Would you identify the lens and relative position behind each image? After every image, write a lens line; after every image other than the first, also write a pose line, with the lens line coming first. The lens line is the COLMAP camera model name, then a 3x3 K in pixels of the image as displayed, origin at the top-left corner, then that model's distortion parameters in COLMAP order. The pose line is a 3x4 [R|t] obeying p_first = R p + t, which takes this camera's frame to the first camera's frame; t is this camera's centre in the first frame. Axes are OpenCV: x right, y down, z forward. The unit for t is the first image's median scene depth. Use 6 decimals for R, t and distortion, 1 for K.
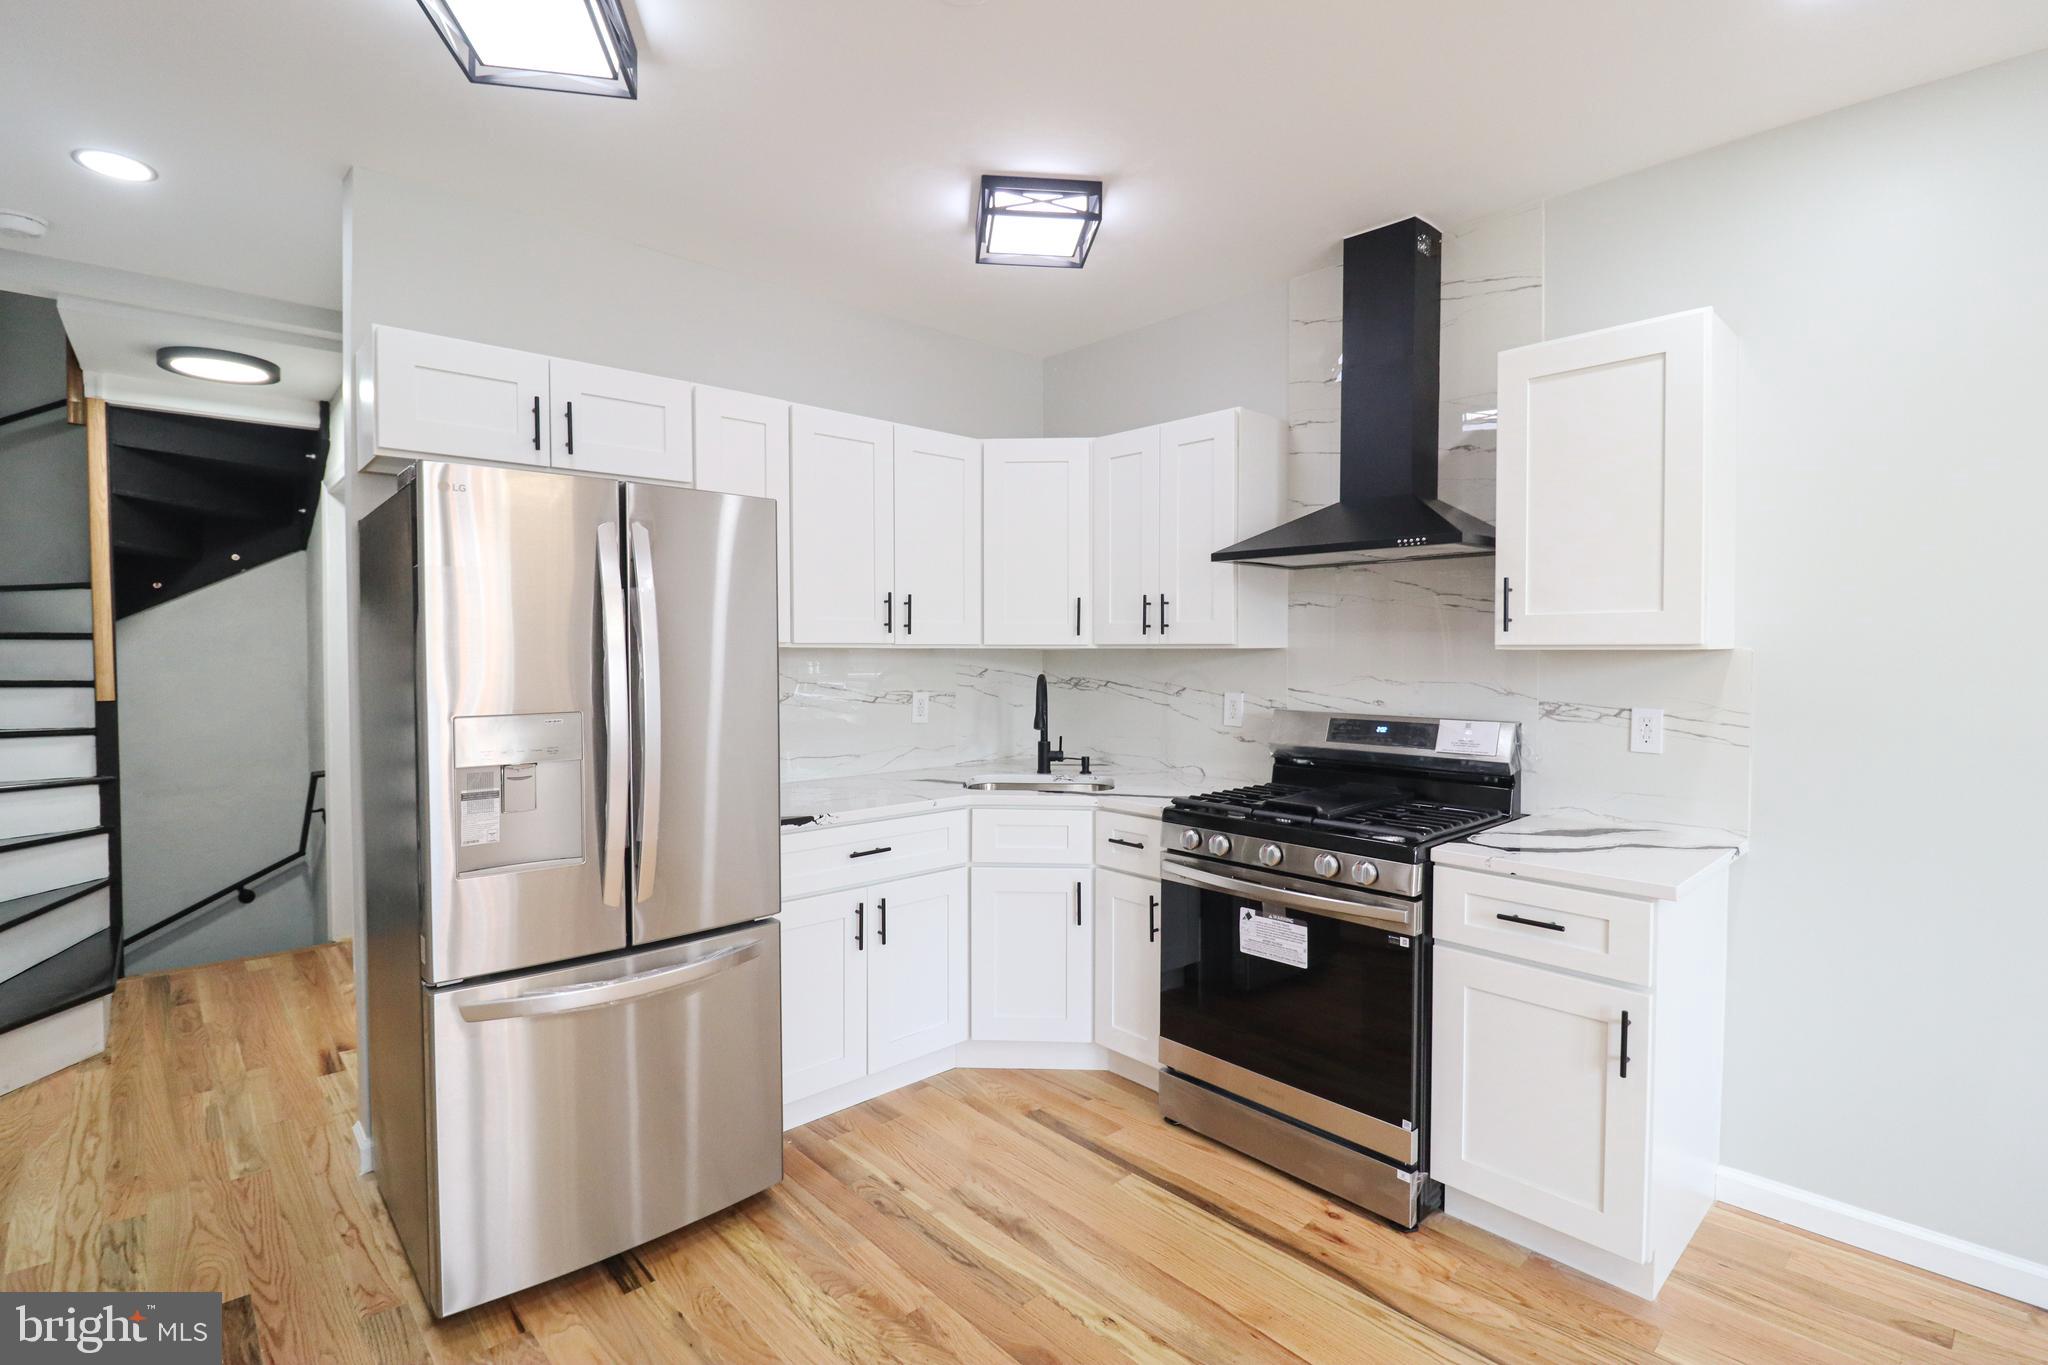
lens RADIAL K [[941.2, 0, 1032.3], [0, 941.2, 673.2], [0, 0, 1]] dist [0.001617, -0.013340]
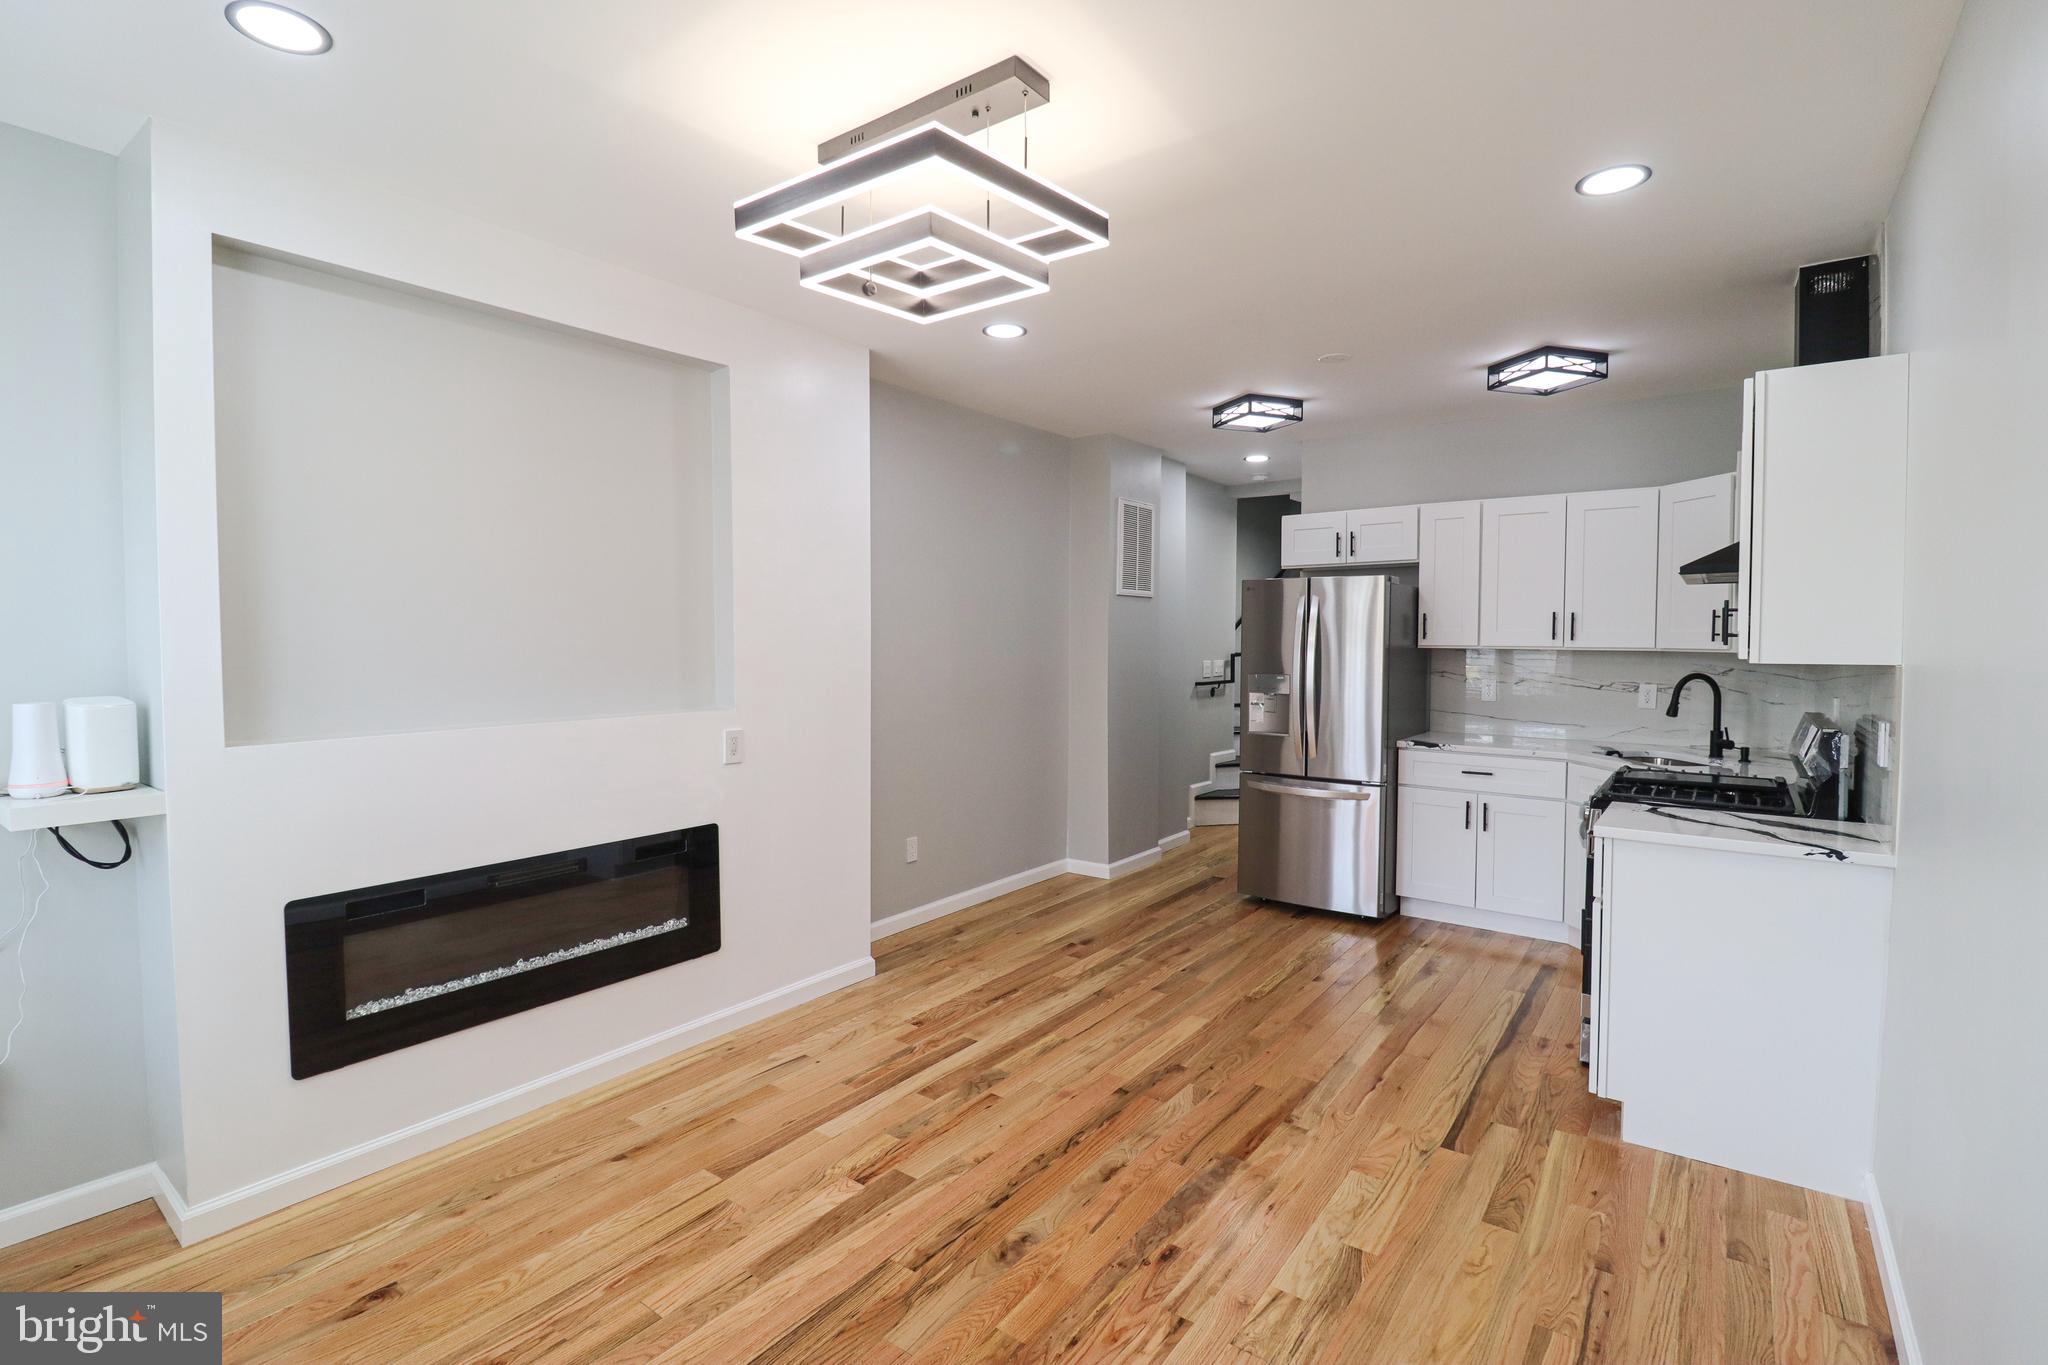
lens RADIAL K [[963.5, 0, 1033.7], [0, 963.5, 661.9], [0, 0, 1]] dist [0.000344, -0.000378]
pose [[0.185943, 0.028735, -0.982140, 1.342323], [-0.027990, 0.999322, 0.023939, -0.024099], [0.982162, 0.023038, 0.186621, -0.088681]]
